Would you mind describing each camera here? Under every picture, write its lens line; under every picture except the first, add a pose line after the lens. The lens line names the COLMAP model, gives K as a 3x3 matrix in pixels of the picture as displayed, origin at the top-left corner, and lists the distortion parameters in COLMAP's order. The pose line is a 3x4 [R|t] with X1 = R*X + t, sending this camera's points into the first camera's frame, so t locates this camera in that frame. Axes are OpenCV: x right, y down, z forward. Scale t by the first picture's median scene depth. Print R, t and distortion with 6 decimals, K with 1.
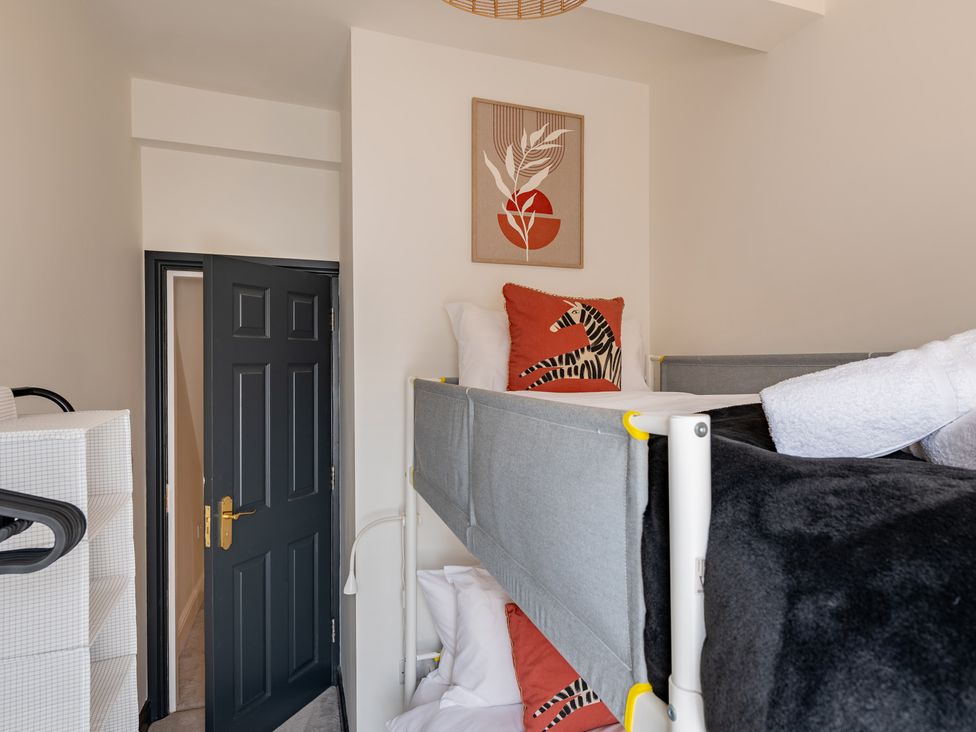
lens RADIAL K [[684.2, 0, 492.2], [0, 684.2, 370.5], [0, 0, 1]] dist [0.012300, -0.023187]
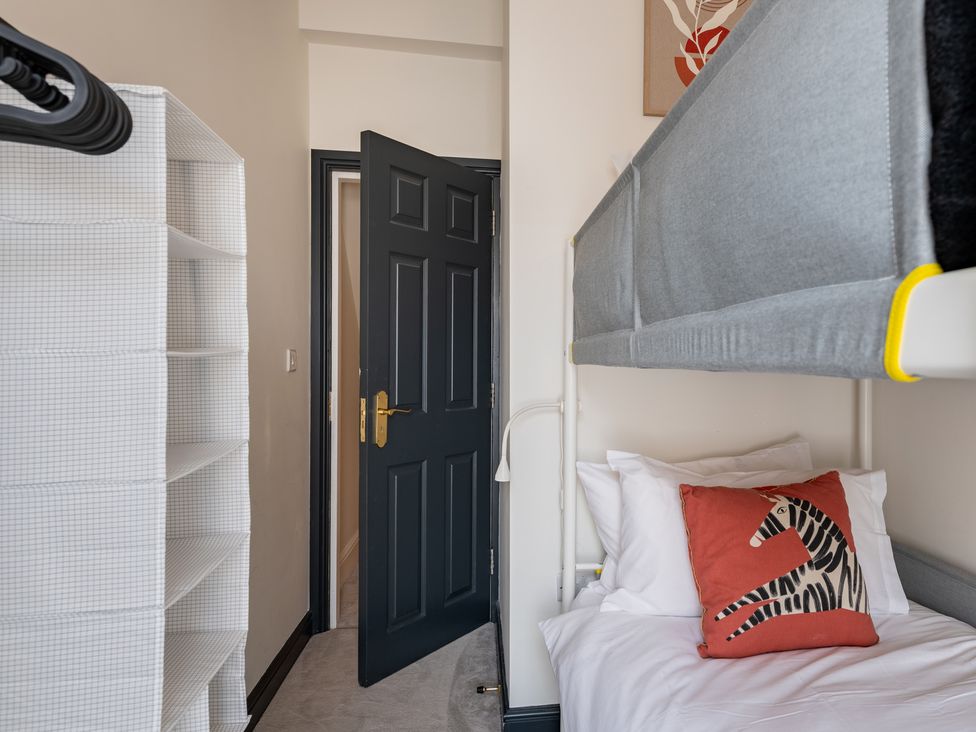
lens RADIAL K [[684.2, 0, 496.2], [0, 684.2, 360.3], [0, 0, 1]] dist [0.012300, -0.023187]
pose [[0.969323, 0.007427, -0.245680, 0.004993], [-0.013193, 0.999675, -0.021830, 0.175720], [0.245438, 0.024401, 0.969105, 0.116273]]
